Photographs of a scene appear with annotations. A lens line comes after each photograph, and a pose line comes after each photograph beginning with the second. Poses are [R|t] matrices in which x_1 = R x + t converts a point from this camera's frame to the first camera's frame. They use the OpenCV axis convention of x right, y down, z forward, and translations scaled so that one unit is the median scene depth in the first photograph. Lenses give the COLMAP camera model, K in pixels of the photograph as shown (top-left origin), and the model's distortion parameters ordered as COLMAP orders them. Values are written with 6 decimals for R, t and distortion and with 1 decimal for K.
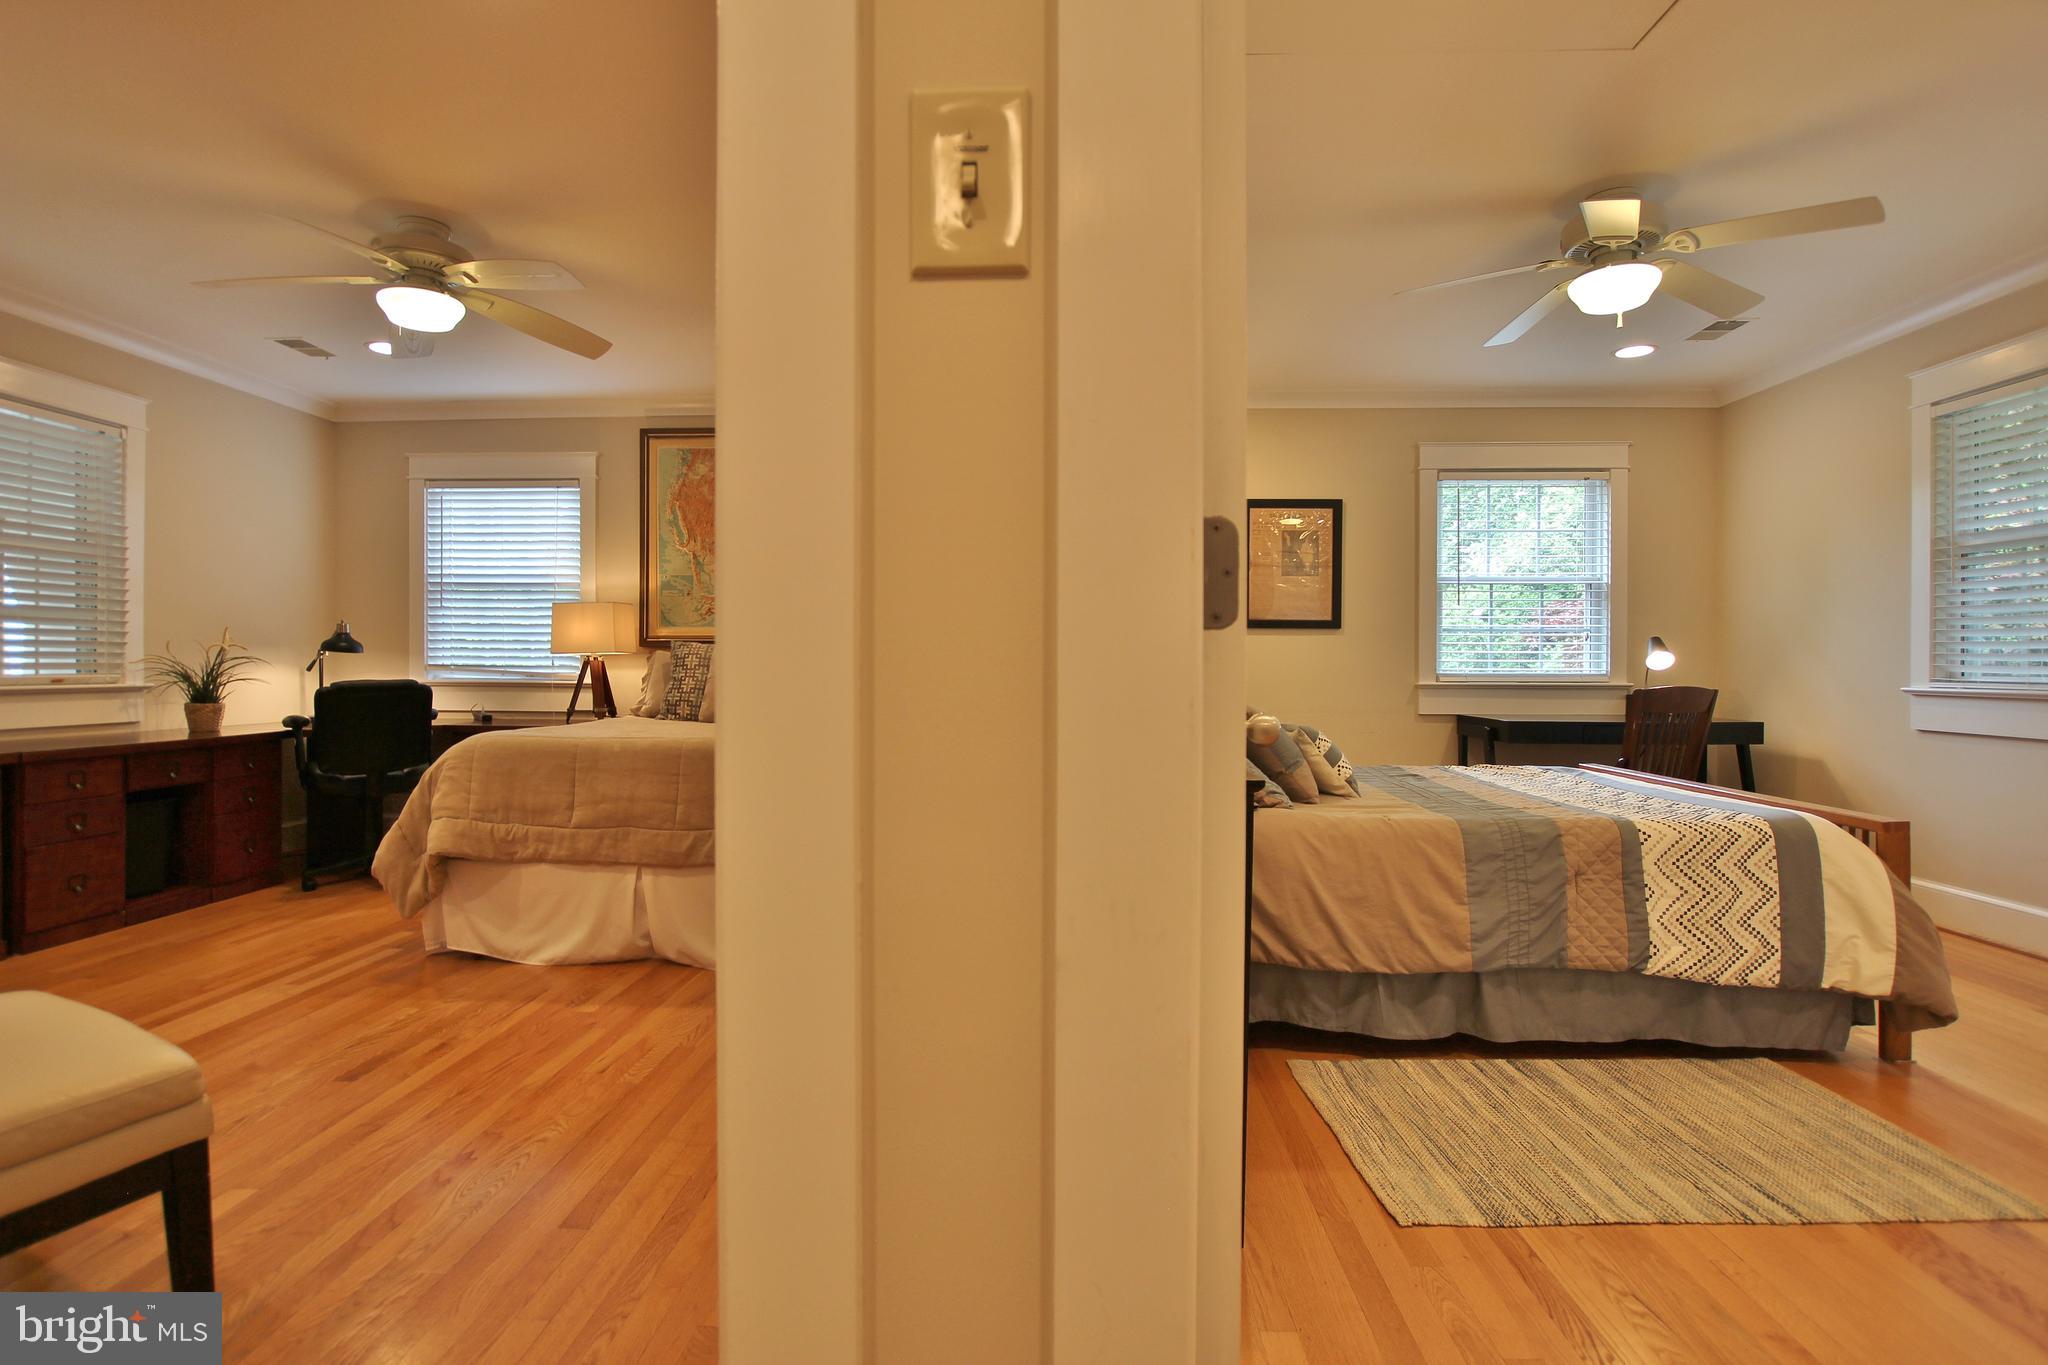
lens RADIAL K [[987.9, 0, 993.6], [0, 987.9, 679.8], [0, 0, 1]] dist [-0.022562, -0.002091]
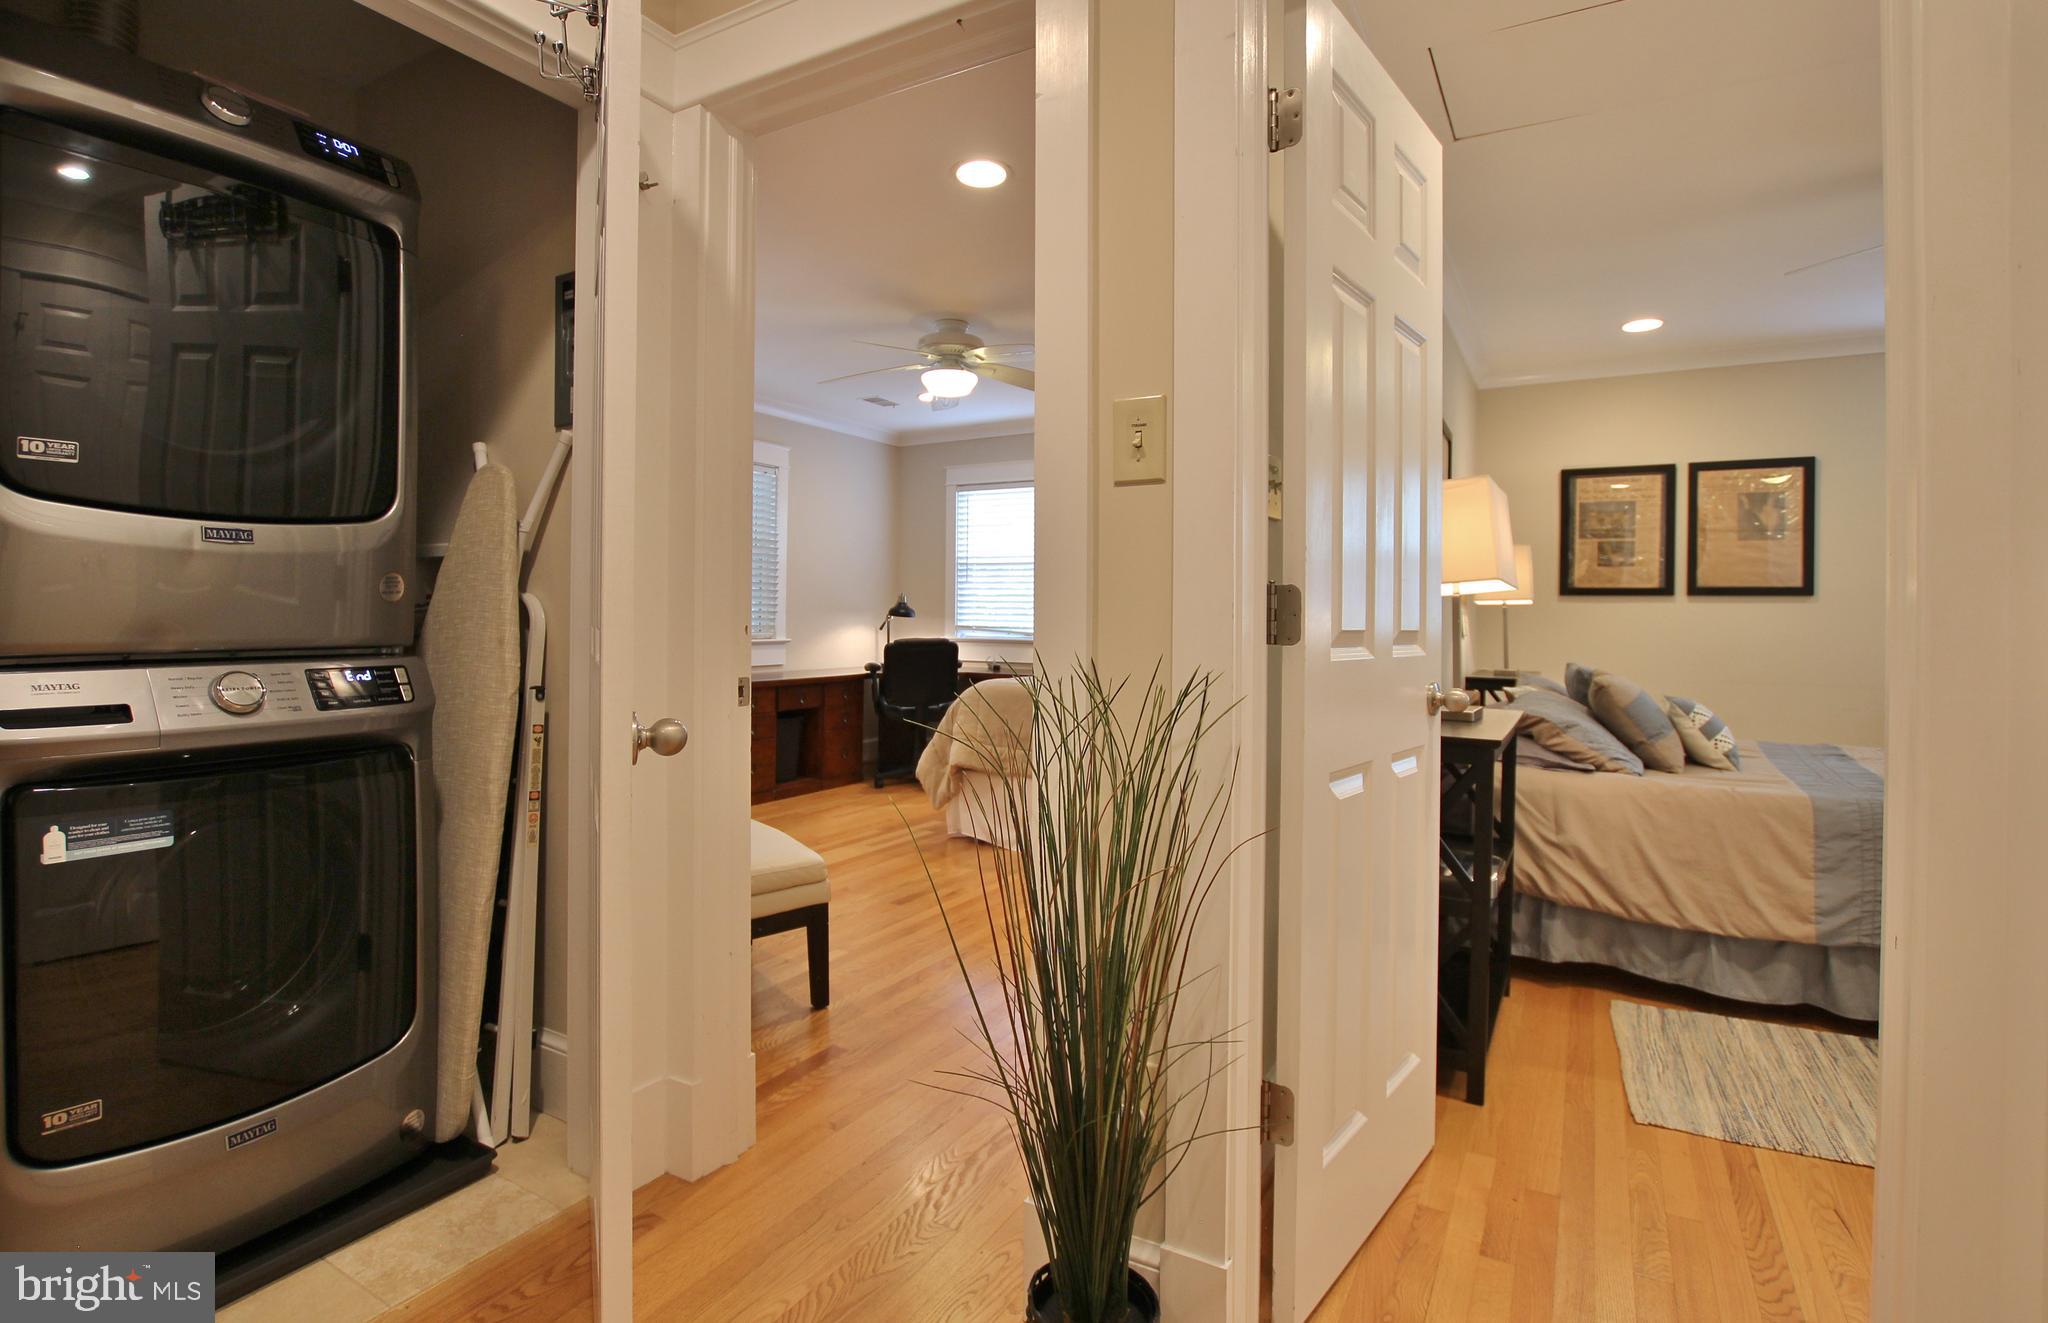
lens RADIAL K [[966.2, 0, 1032.4], [0, 966.2, 624.6], [0, 0, 1]] dist [-0.018874, -0.000334]
pose [[0.897876, 0.007909, -0.440177, 0.182794], [-0.011779, 0.999912, -0.006060, -0.022455], [0.440091, 0.010627, 0.897890, -0.261494]]
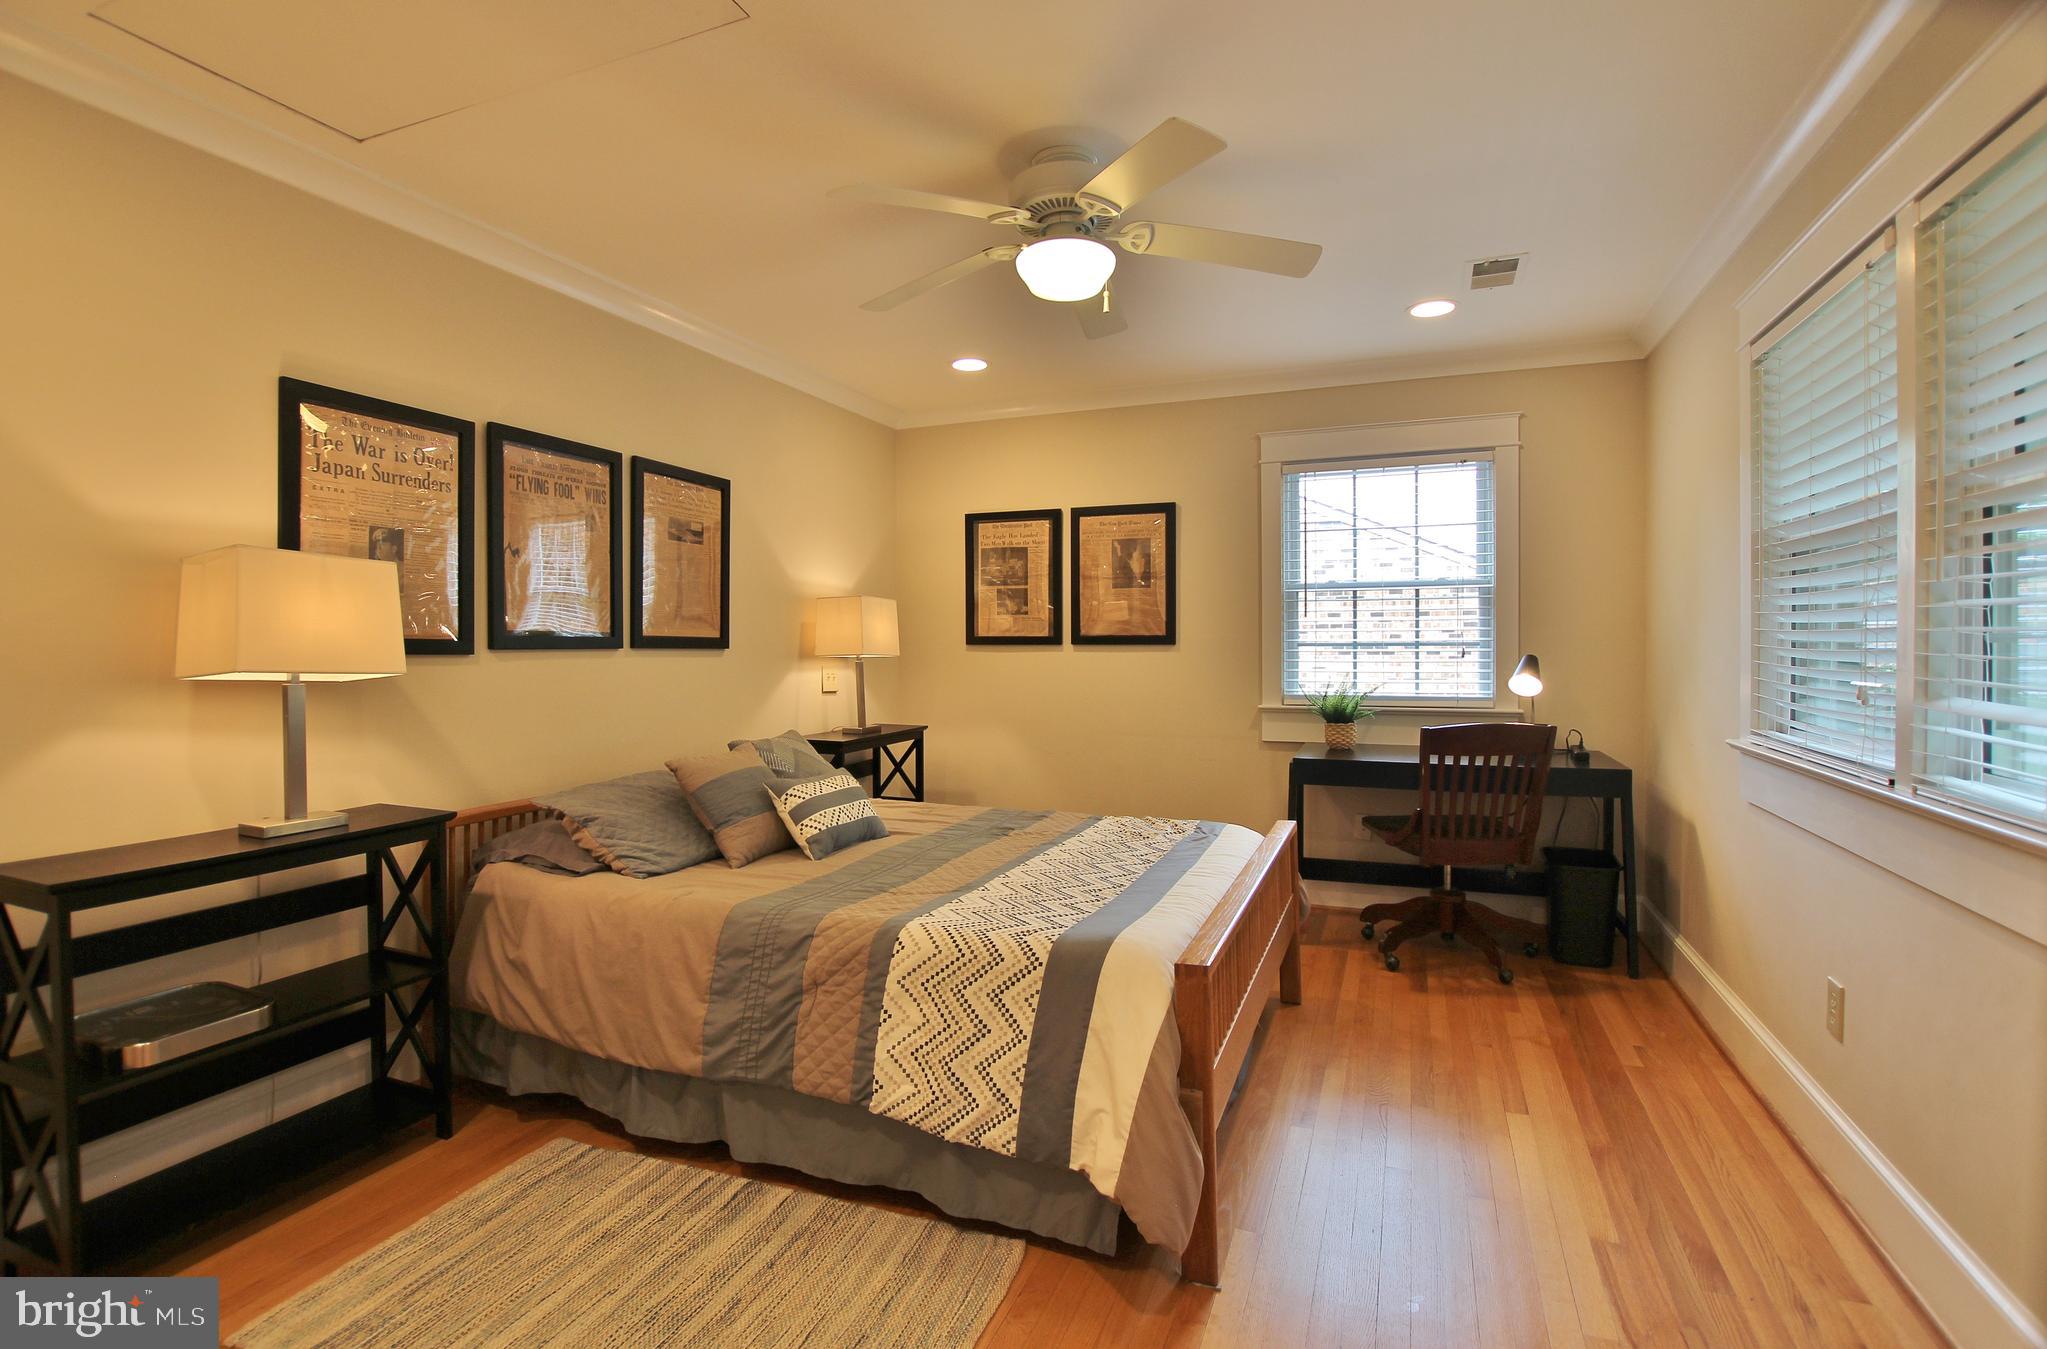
lens RADIAL K [[938.8, 0, 1028.0], [0, 938.8, 664.3], [0, 0, 1]] dist [-0.022249, 0.000161]
pose [[0.949064, 0.000010, -0.315084, 1.026330], [0.003683, 0.999931, 0.011127, -0.090621], [0.315063, -0.011721, 0.948999, 0.277758]]
